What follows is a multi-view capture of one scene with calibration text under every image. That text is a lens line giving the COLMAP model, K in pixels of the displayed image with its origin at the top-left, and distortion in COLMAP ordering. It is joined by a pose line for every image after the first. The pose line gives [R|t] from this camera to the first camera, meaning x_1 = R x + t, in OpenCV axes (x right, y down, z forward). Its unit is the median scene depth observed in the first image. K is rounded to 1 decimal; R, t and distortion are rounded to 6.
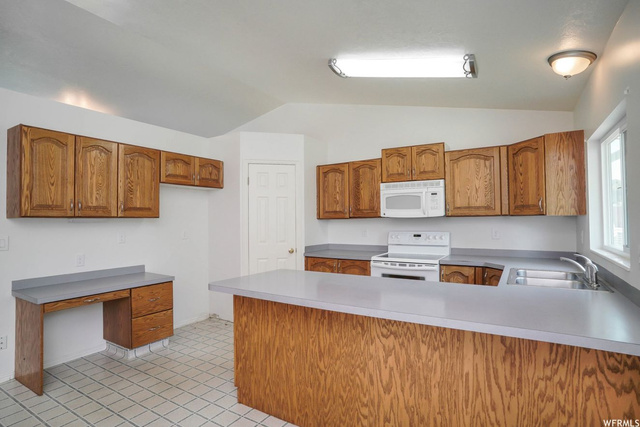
lens RADIAL K [[338.3, 0, 316.4], [0, 338.3, 212.7], [0, 0, 1]] dist [-0.078363, 0.045026]
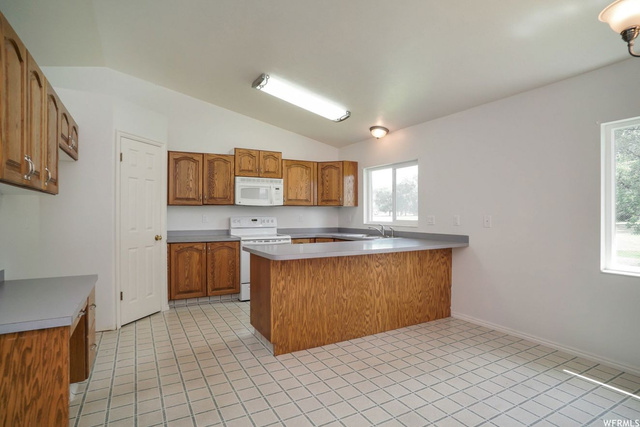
lens RADIAL K [[334.5, 0, 318.1], [0, 334.5, 212.8], [0, 0, 1]] dist [-0.076597, 0.044614]
pose [[0.481676, 0.009863, 0.876294, -0.926461], [-0.021704, 0.999764, 0.000677, 0.045075], [-0.876081, -0.019345, 0.481776, 0.236106]]
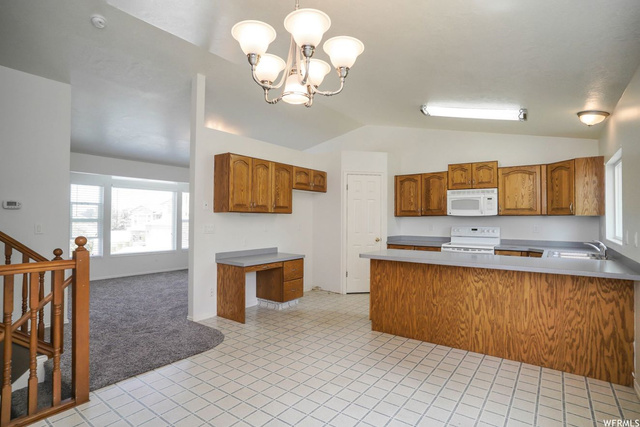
lens RADIAL K [[334.5, 0, 318.1], [0, 334.5, 212.8], [0, 0, 1]] dist [-0.076597, 0.044614]
pose [[0.997173, 0.013113, -0.073990, -0.297365], [-0.012828, 0.999908, 0.004322, 0.005063], [0.074040, -0.003360, 0.997250, -0.467166]]
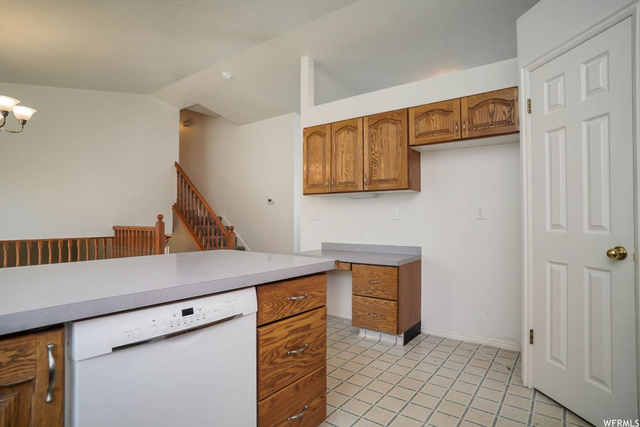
lens RADIAL K [[334.5, 0, 318.1], [0, 334.5, 212.8], [0, 0, 1]] dist [-0.076597, 0.044614]
pose [[-0.077828, -0.015343, -0.996849, 0.421748], [0.015215, 0.999747, -0.016575, 0.096367], [0.996851, -0.016457, -0.077575, 0.973331]]
